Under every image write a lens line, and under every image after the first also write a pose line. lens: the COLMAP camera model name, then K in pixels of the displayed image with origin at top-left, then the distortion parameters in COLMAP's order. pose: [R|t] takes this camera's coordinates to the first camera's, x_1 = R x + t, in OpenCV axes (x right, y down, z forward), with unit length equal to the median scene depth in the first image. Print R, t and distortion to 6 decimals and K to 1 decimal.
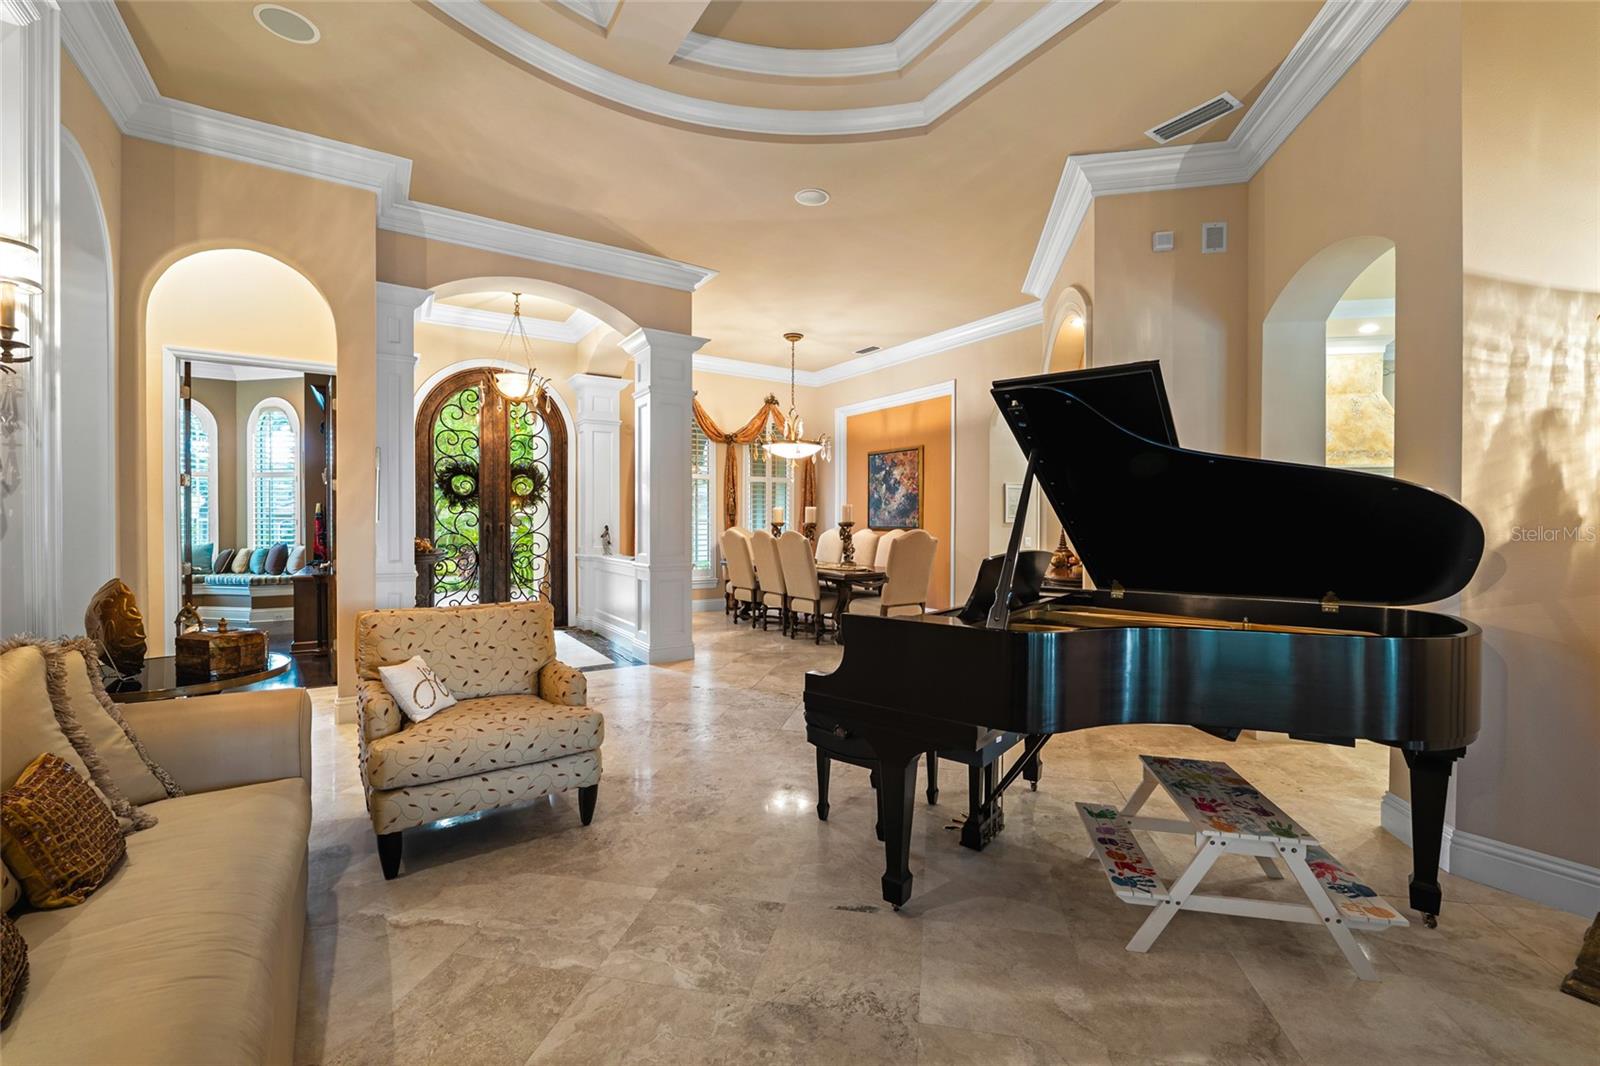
lens RADIAL K [[659.4, 0, 796.4], [0, 659.4, 537.1], [0, 0, 1]] dist [-0.002885, -0.000154]
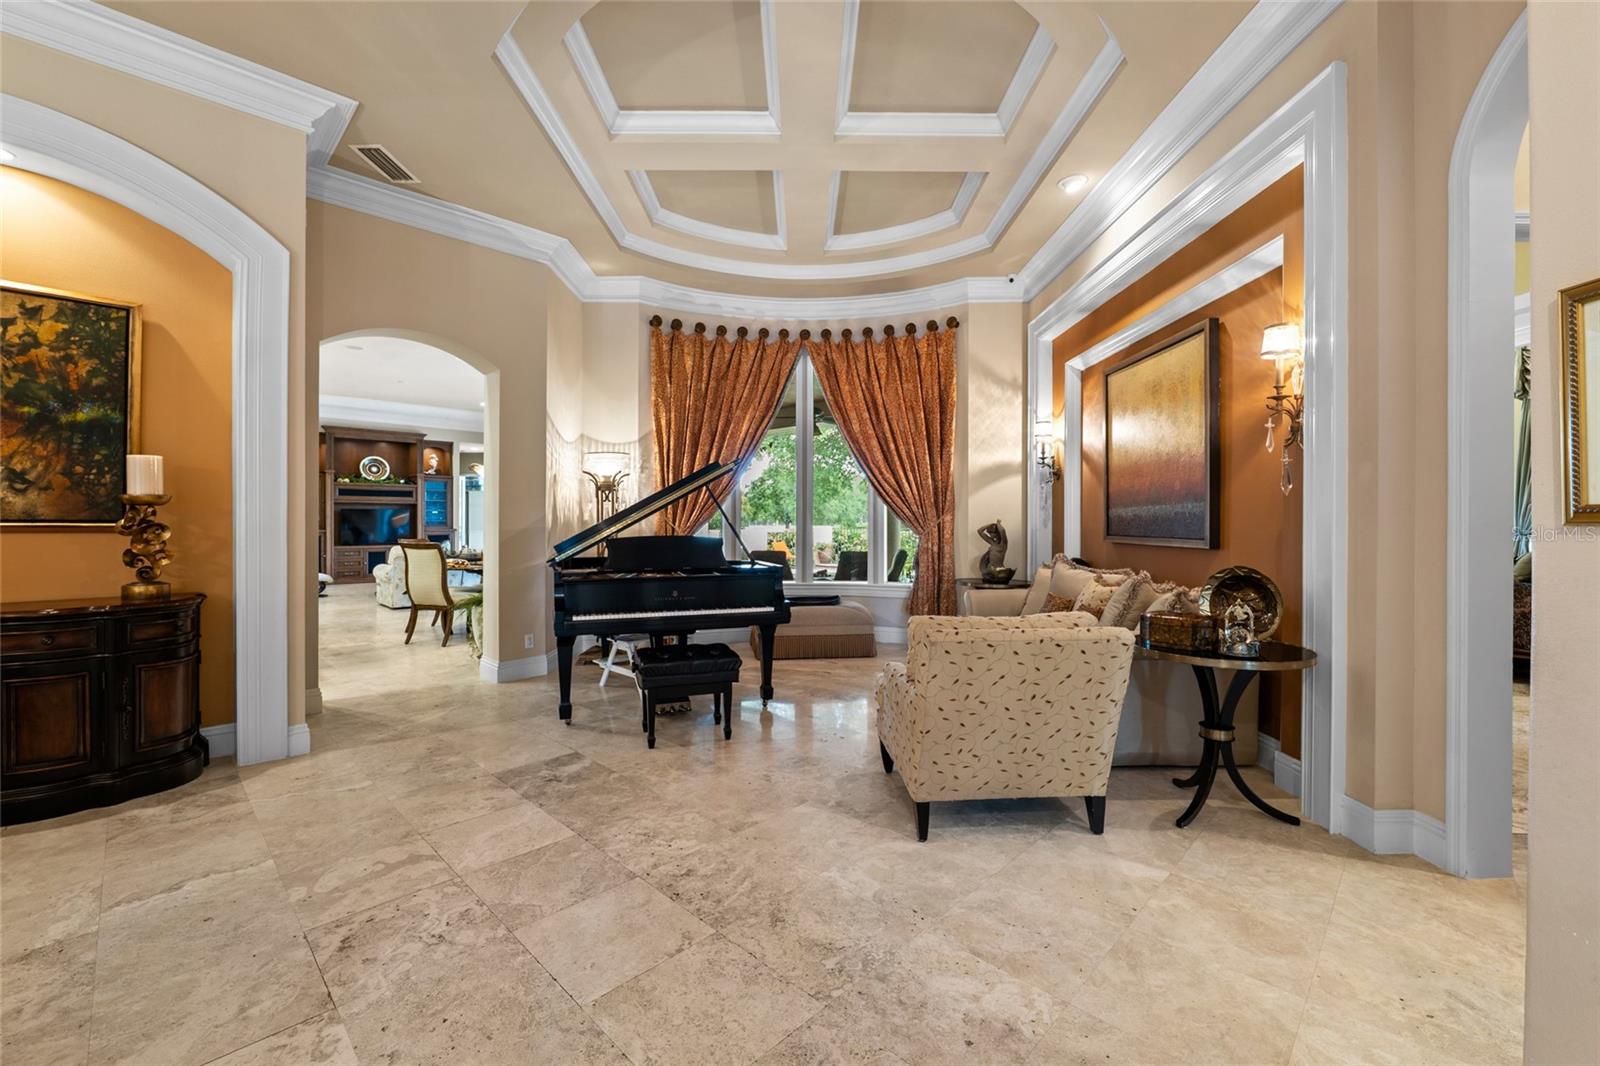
lens RADIAL K [[660.5, 0, 804.9], [0, 660.5, 516.0], [0, 0, 1]] dist [-0.008595, 0.000030]
pose [[-0.848318, -0.004359, 0.529469, -0.305249], [0.005138, 0.999851, 0.016463, -0.017839], [-0.529462, 0.016686, -0.848169, 0.776291]]
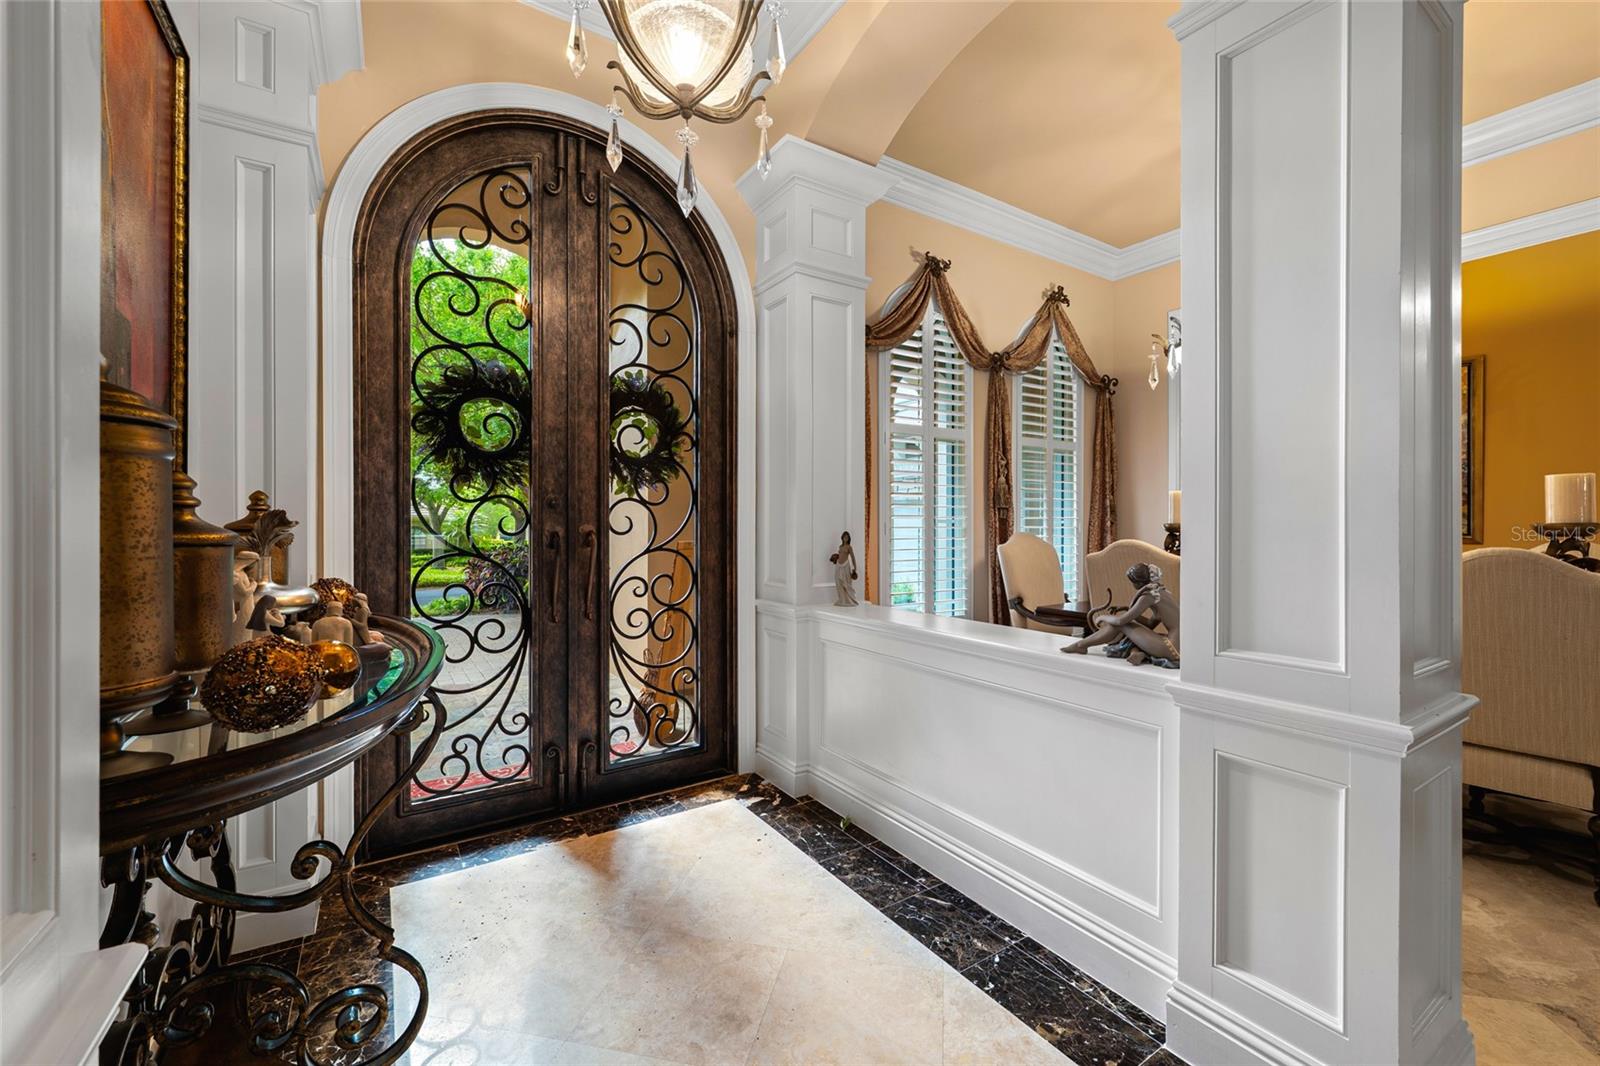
lens RADIAL K [[650.7, 0, 800.0], [0, 650.7, 533.0], [0, 0, 1]] dist [-0.000912, -0.000134]
pose [[0.999996, -0.002183, 0.001626, -0.329029], [0.002197, 0.999960, -0.008716, -0.014121], [-0.001607, 0.008720, 0.999961, 0.628349]]
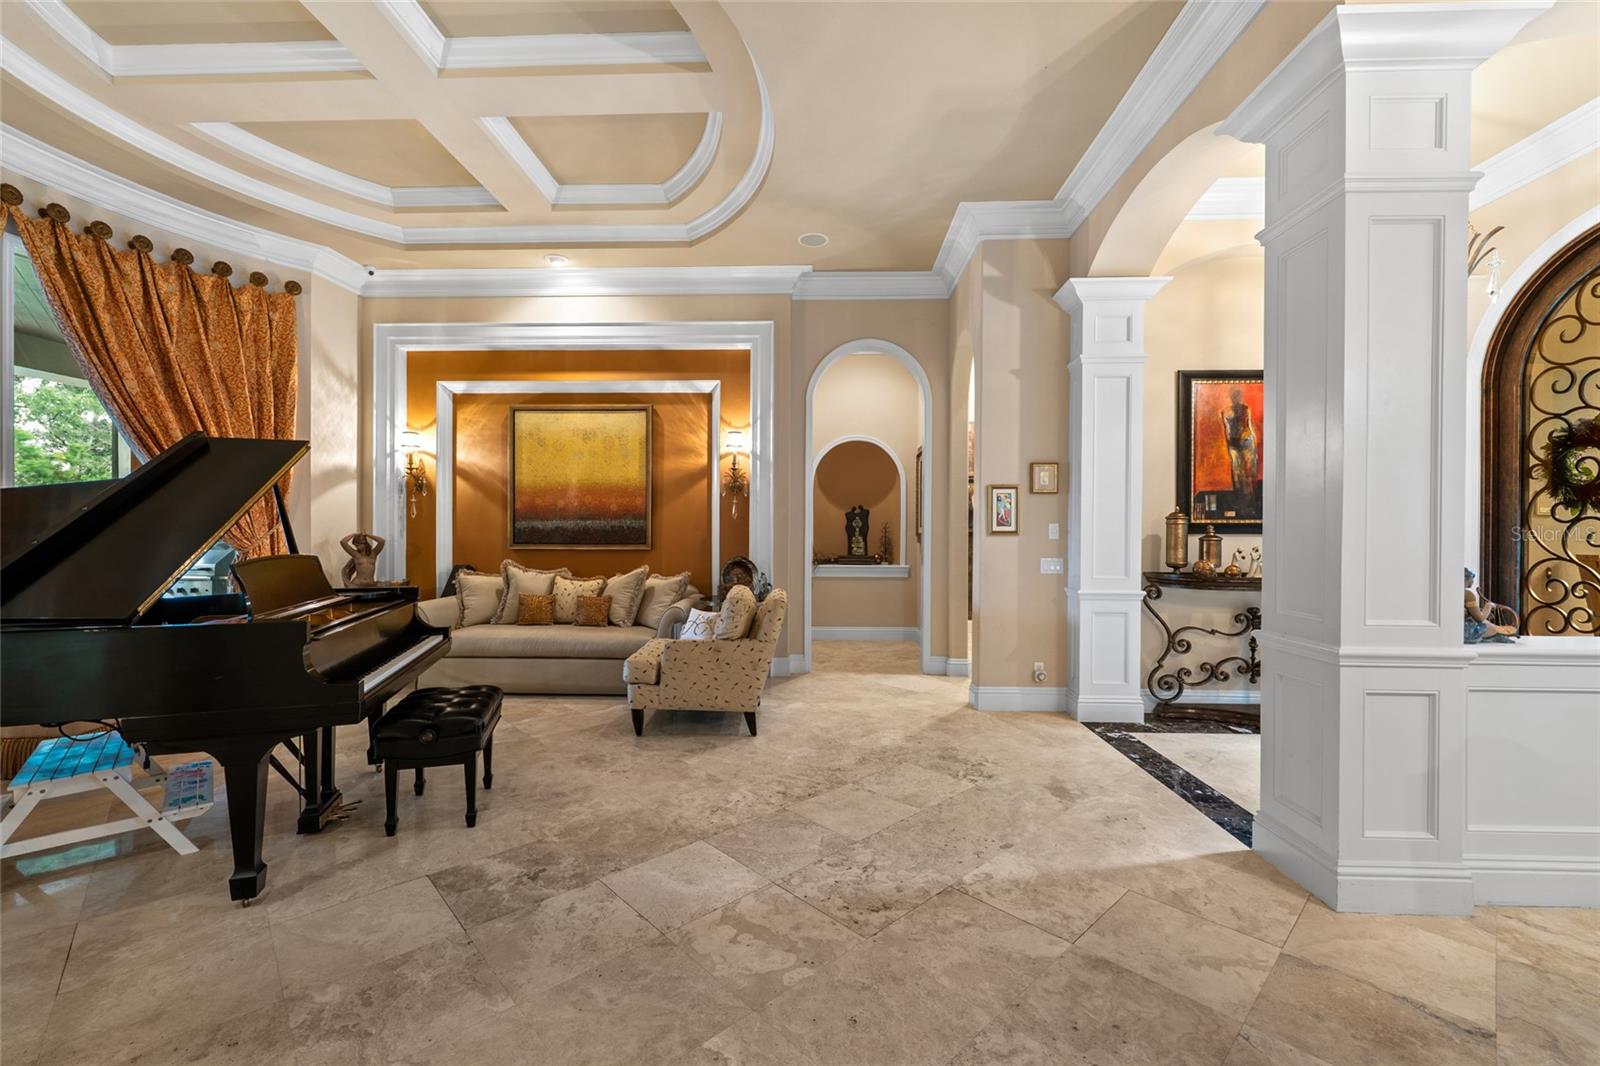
lens RADIAL K [[650.7, 0, 800.0], [0, 650.7, 533.0], [0, 0, 1]] dist [-0.000912, -0.000134]
pose [[-0.570248, -0.009643, -0.821416, 0.251434], [-0.027899, 0.999582, 0.007633, -0.014248], [0.820999, 0.027270, -0.570279, 0.787256]]
